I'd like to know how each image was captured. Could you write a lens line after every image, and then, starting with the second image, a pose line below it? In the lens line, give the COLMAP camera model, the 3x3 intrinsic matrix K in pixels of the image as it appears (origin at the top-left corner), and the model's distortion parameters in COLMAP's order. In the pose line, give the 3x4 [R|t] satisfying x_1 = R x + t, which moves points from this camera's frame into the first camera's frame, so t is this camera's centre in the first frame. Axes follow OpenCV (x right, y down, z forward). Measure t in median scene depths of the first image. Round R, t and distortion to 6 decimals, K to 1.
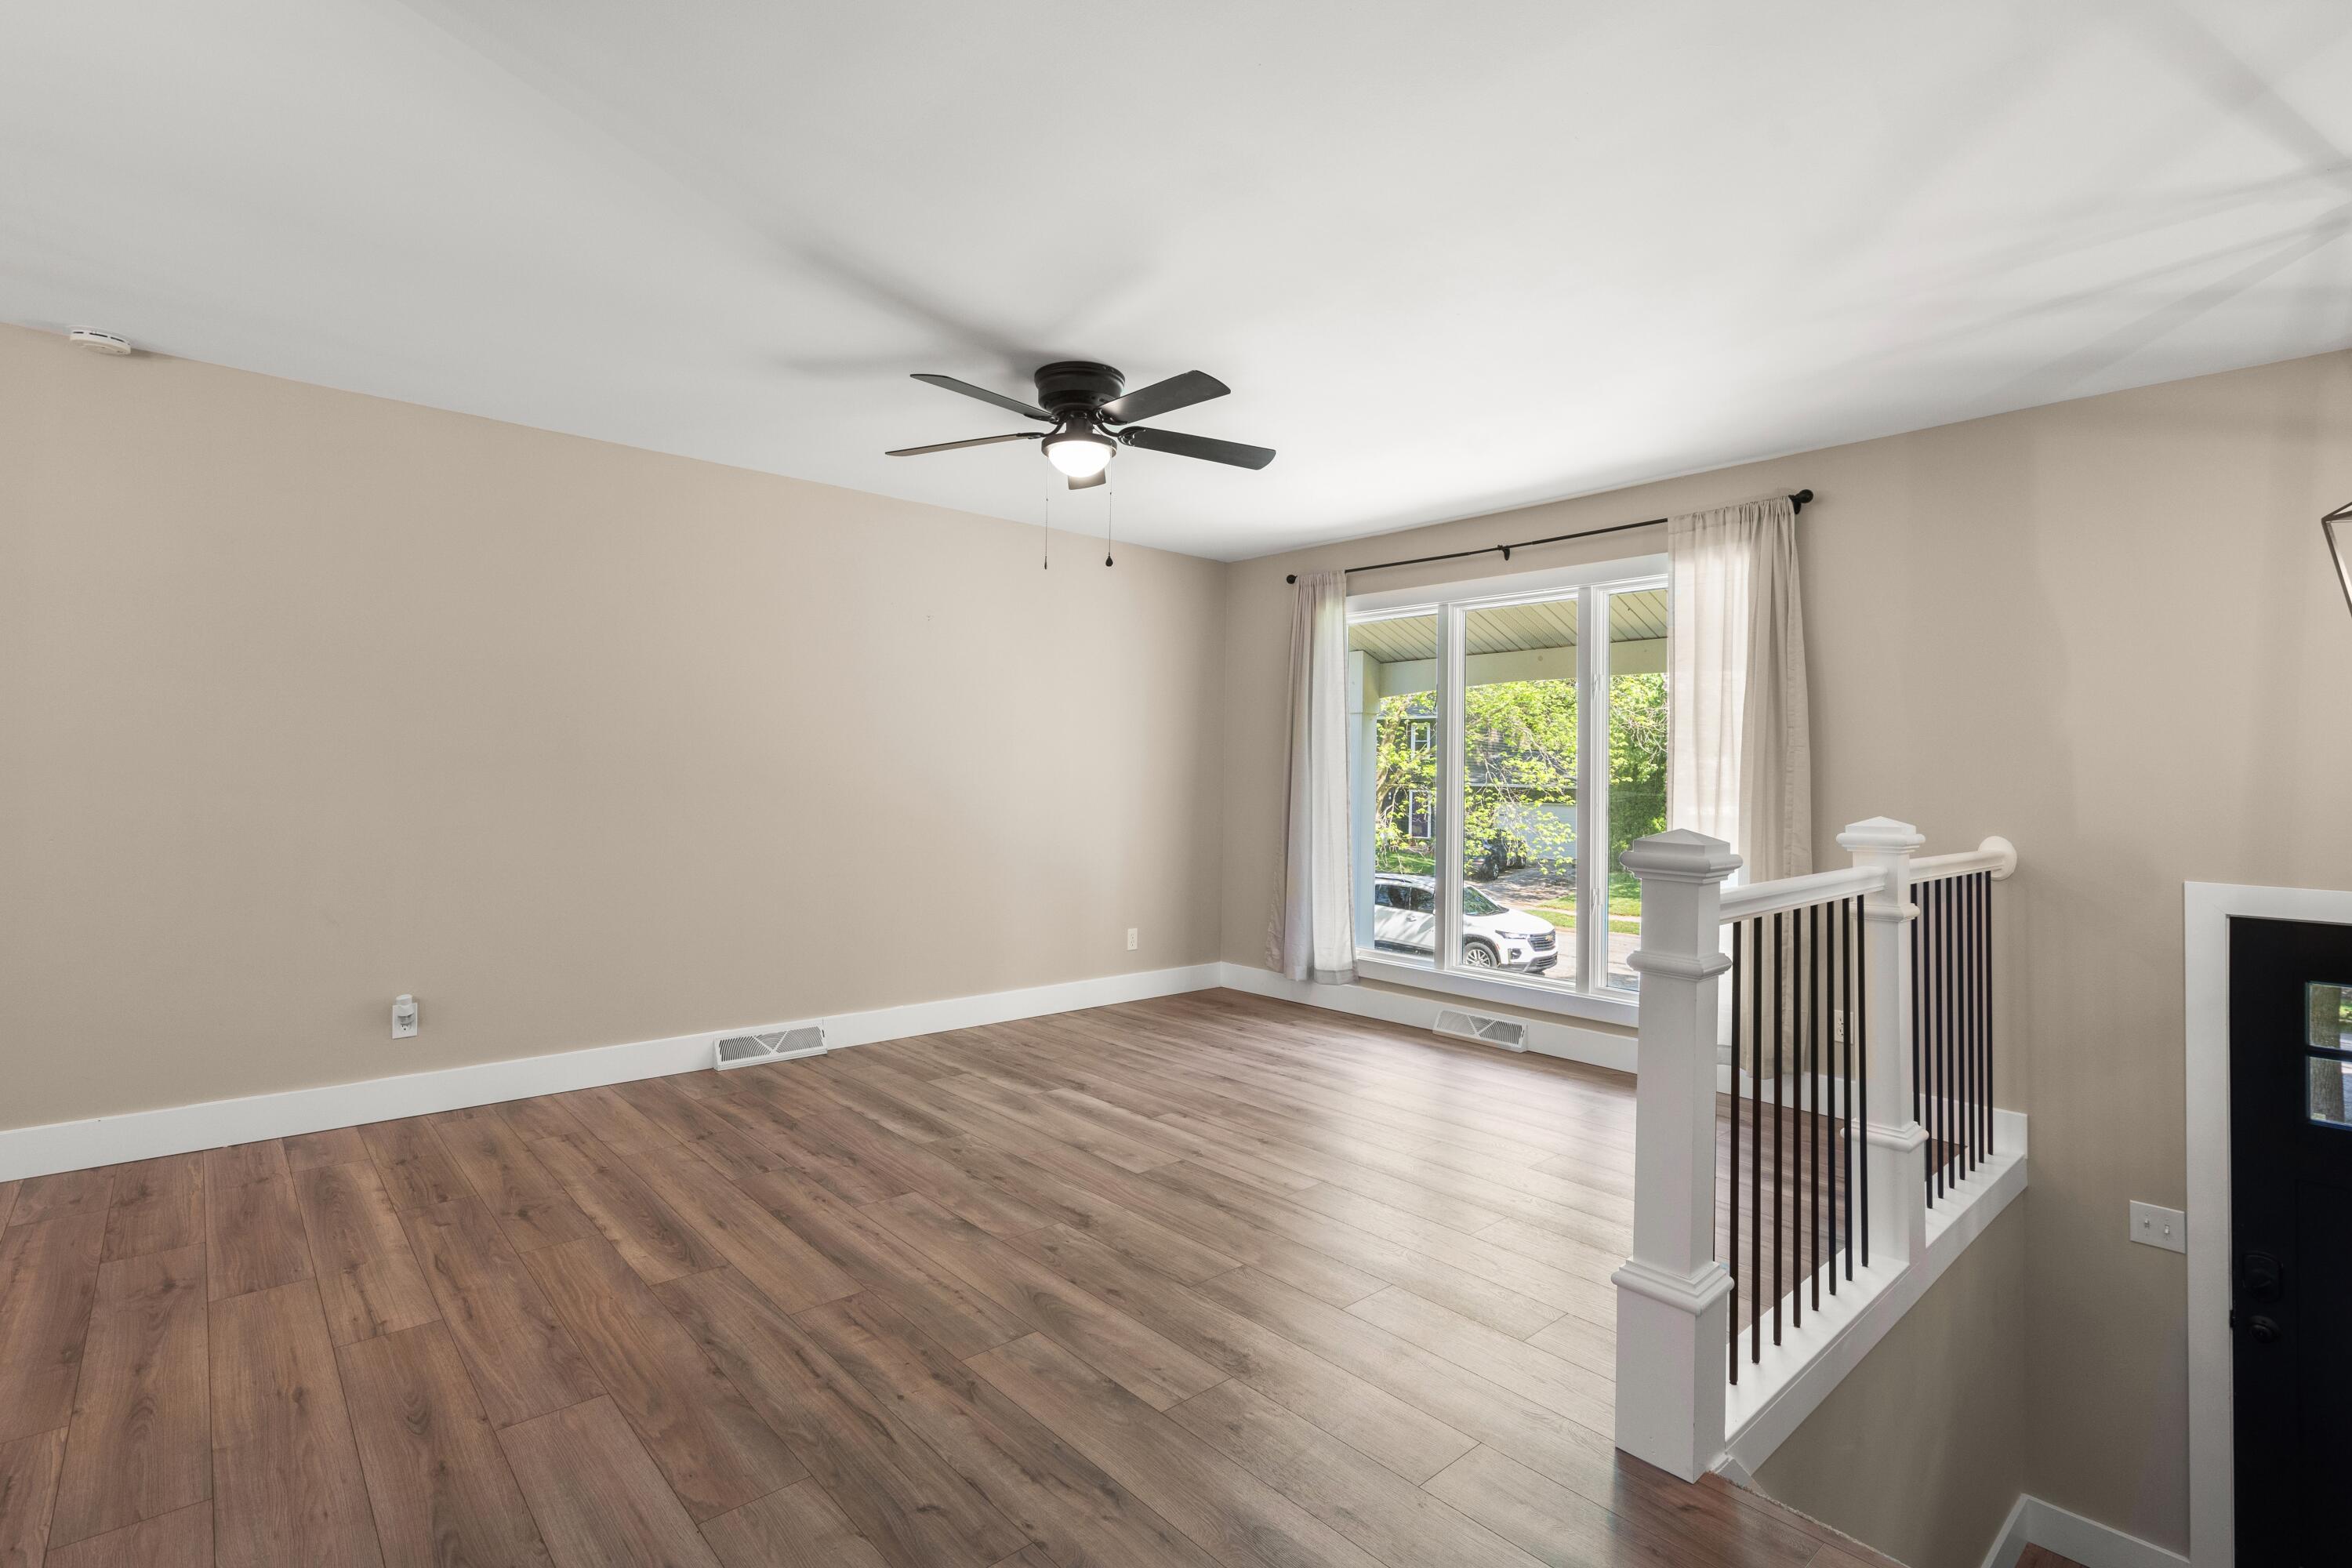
lens RADIAL K [[1083.9, 0, 1168.9], [0, 1083.9, 774.2], [0, 0, 1]] dist [-0.008096, -0.000038]
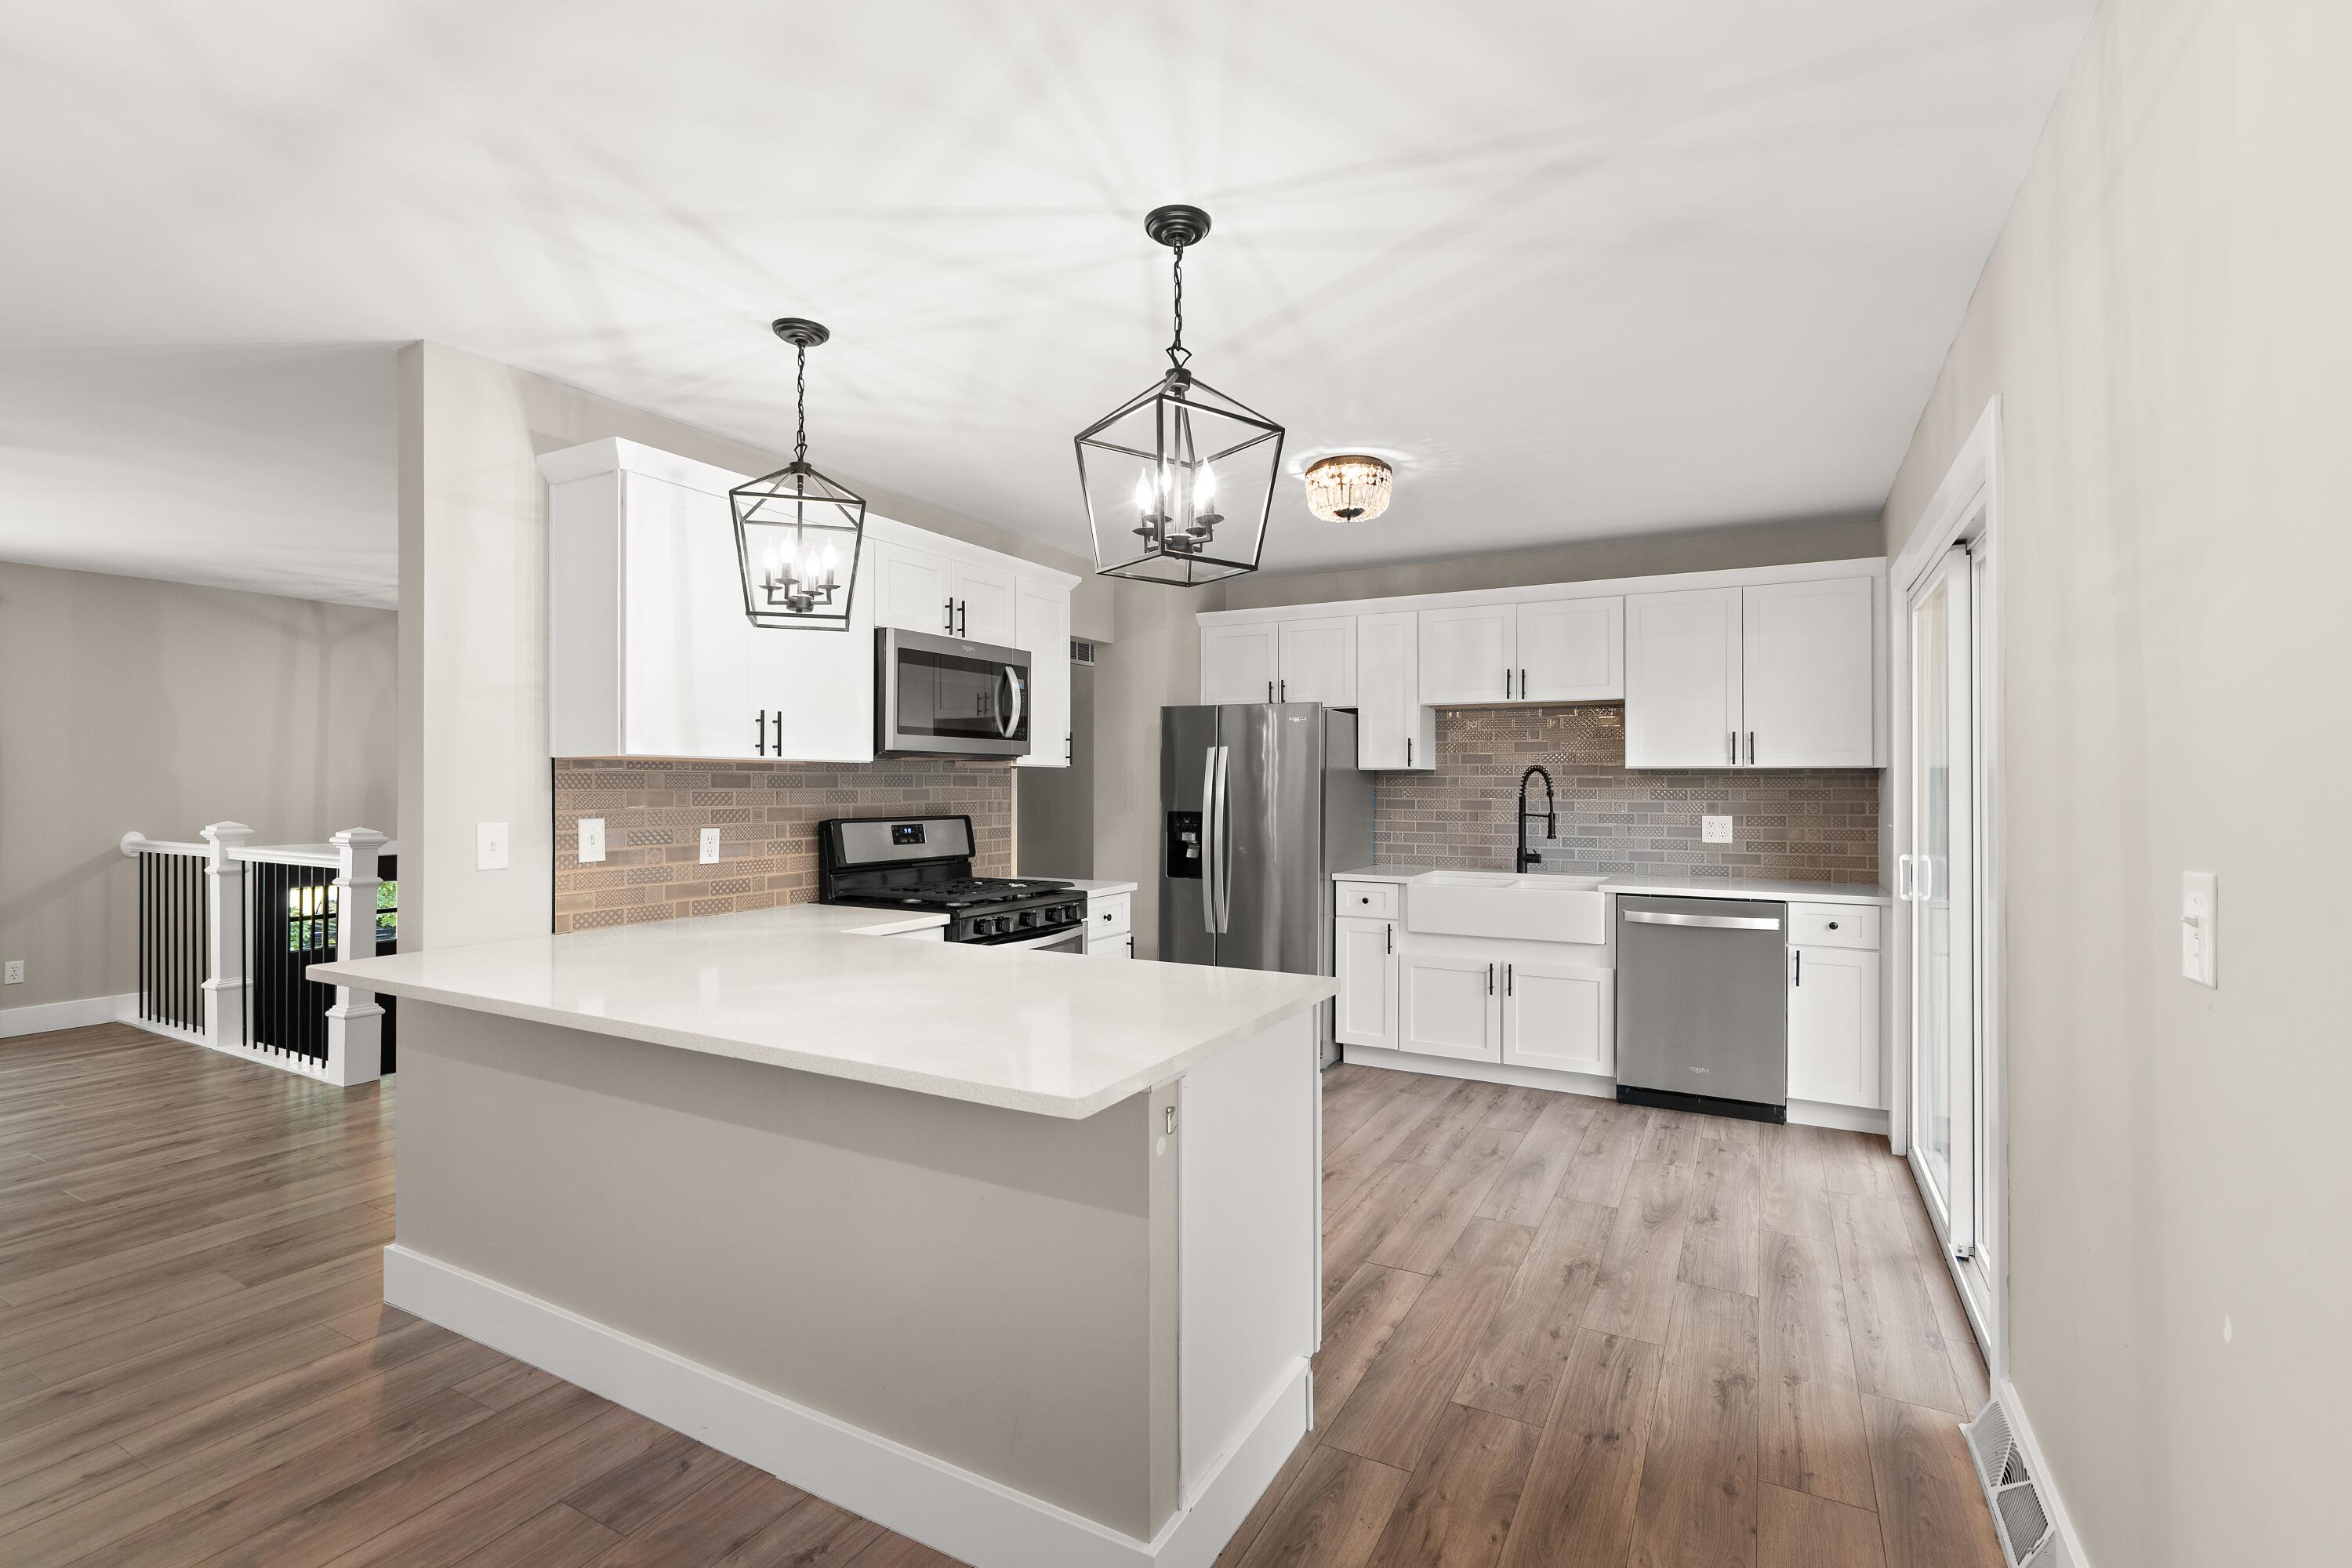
lens RADIAL K [[1059.2, 0, 1174.4], [0, 1059.2, 779.3], [0, 0, 1]] dist [-0.001966, 0.000503]
pose [[-0.330120, -0.009721, 0.943889, -1.596595], [-0.009619, 0.999930, 0.006934, -0.062795], [-0.943890, -0.006790, -0.330191, 0.028394]]
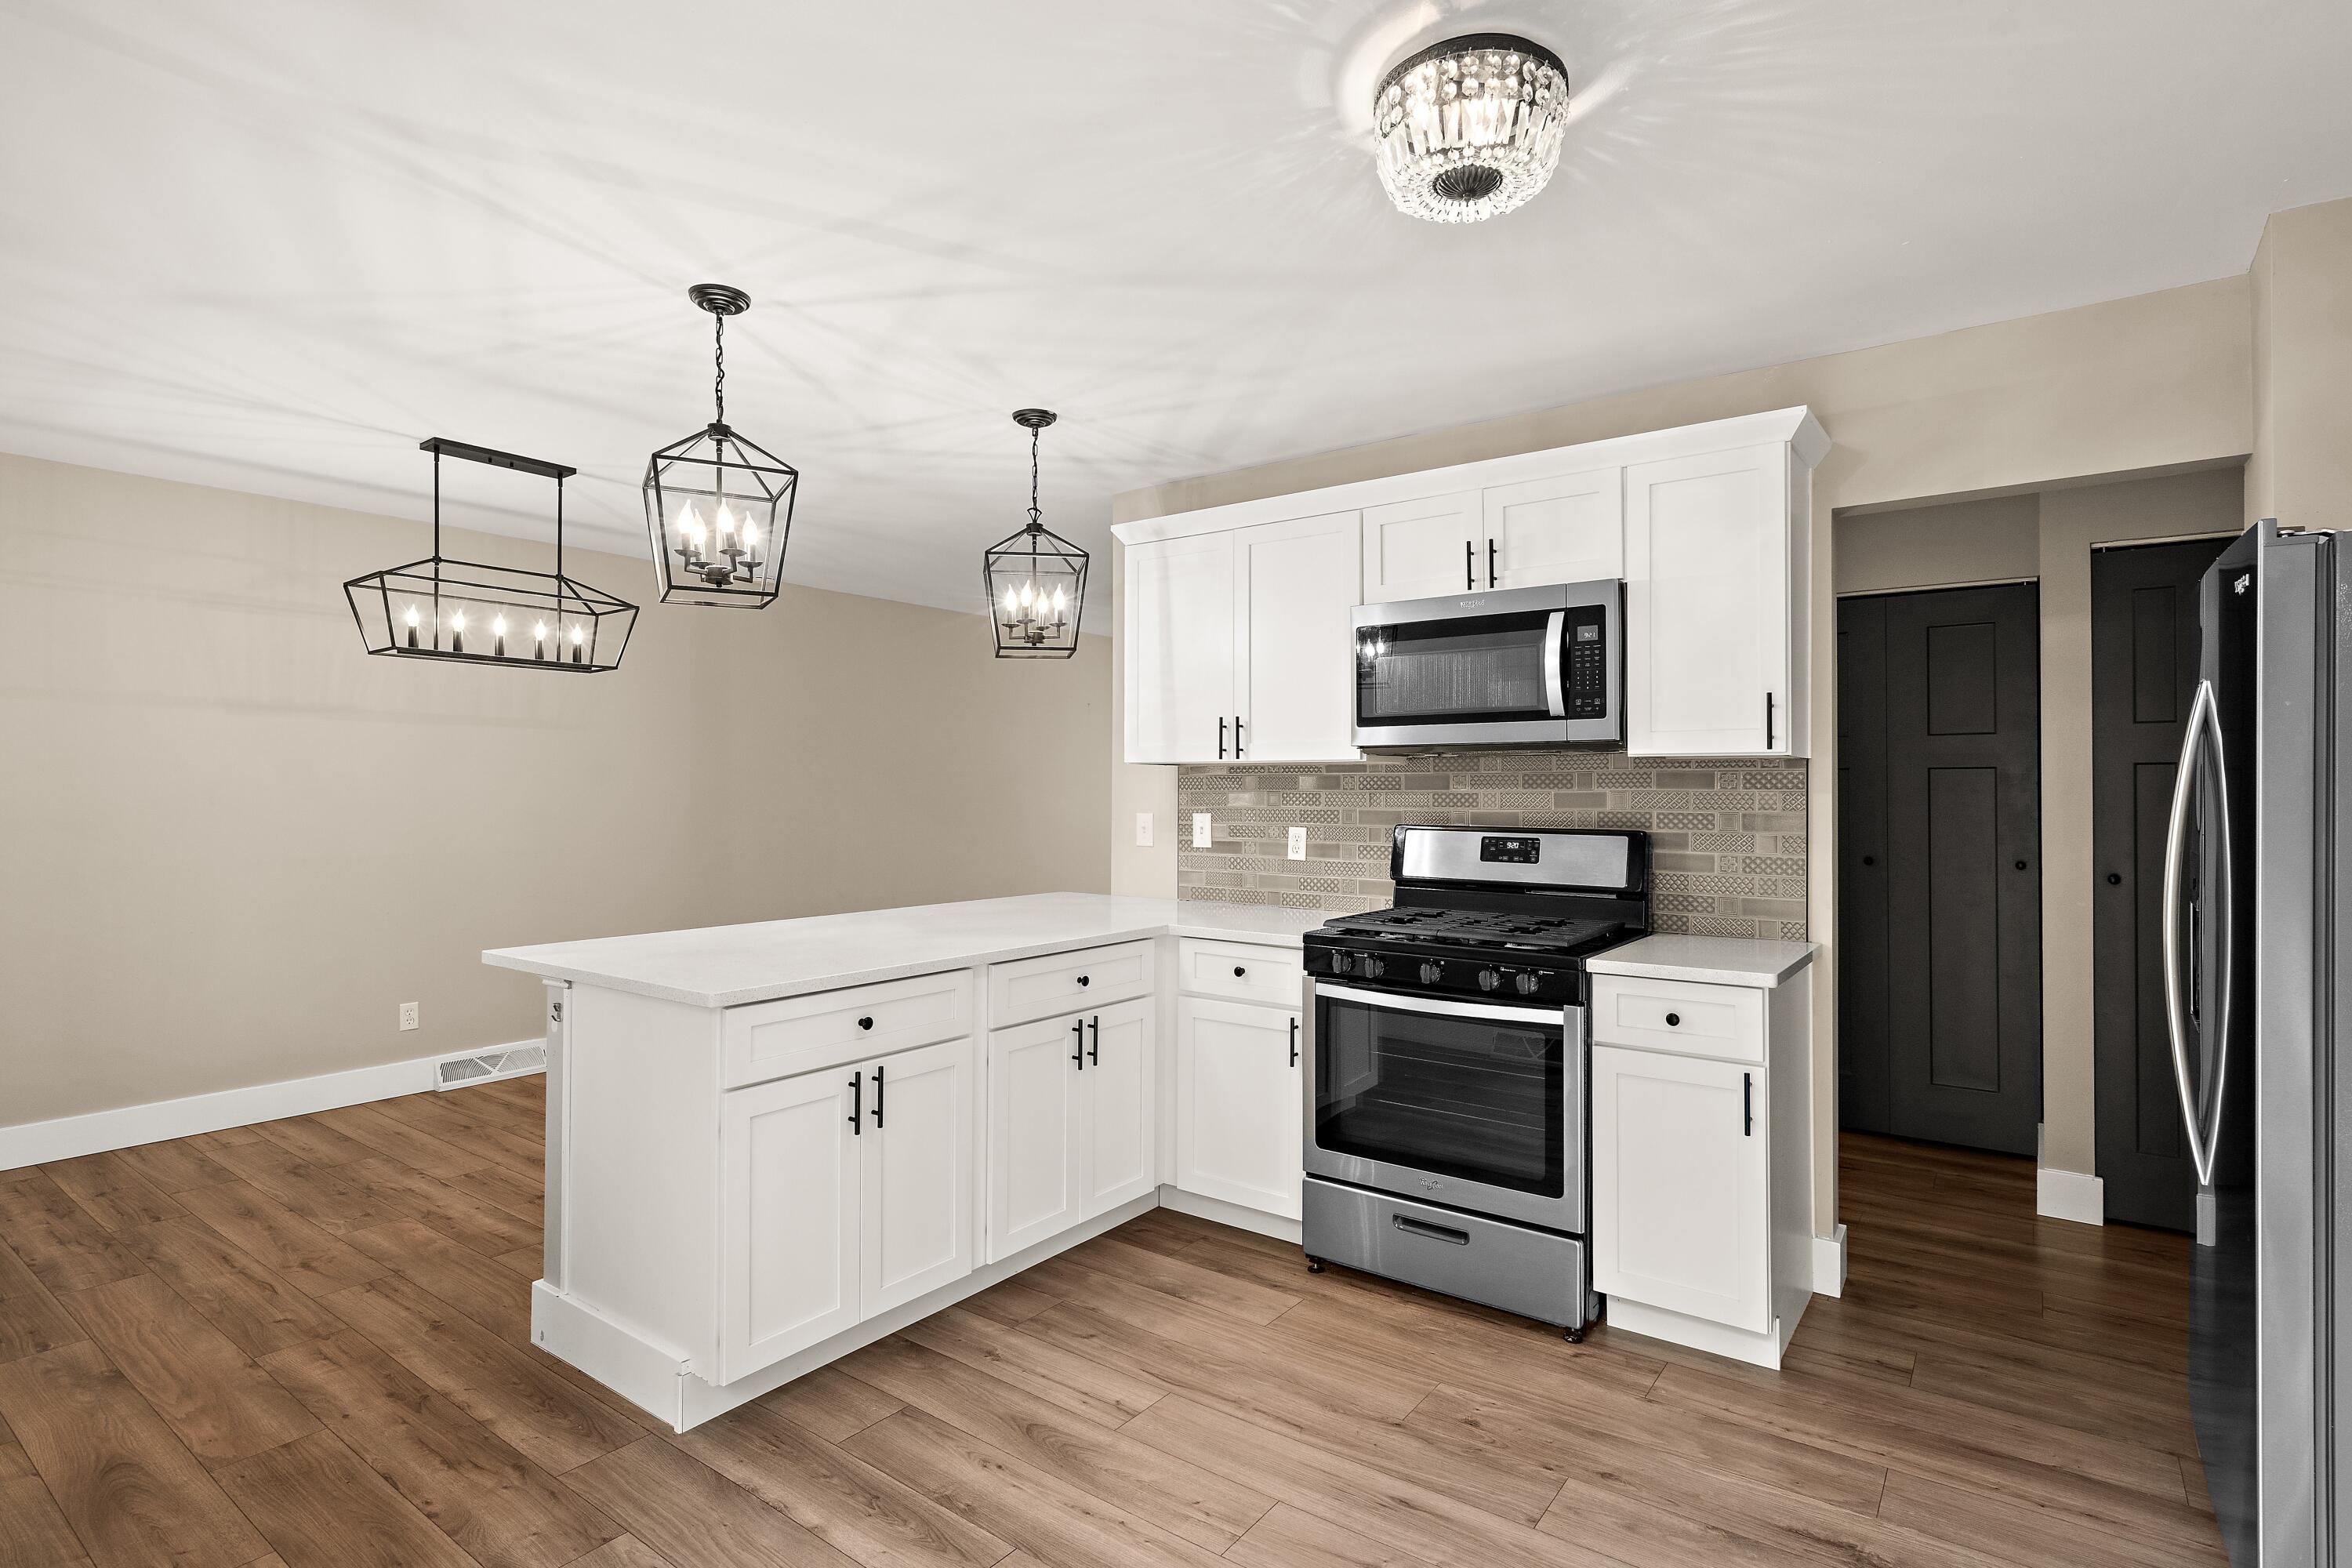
lens RADIAL K [[1154.3, 0, 1170.3], [0, 1154.3, 777.4], [0, 0, 1]] dist [0.002431, 0.001833]
pose [[0.979425, -0.010221, 0.201551, -0.772406], [0.011247, 0.999929, -0.003945, -0.050987], [-0.201497, 0.006130, 0.979470, -1.141766]]
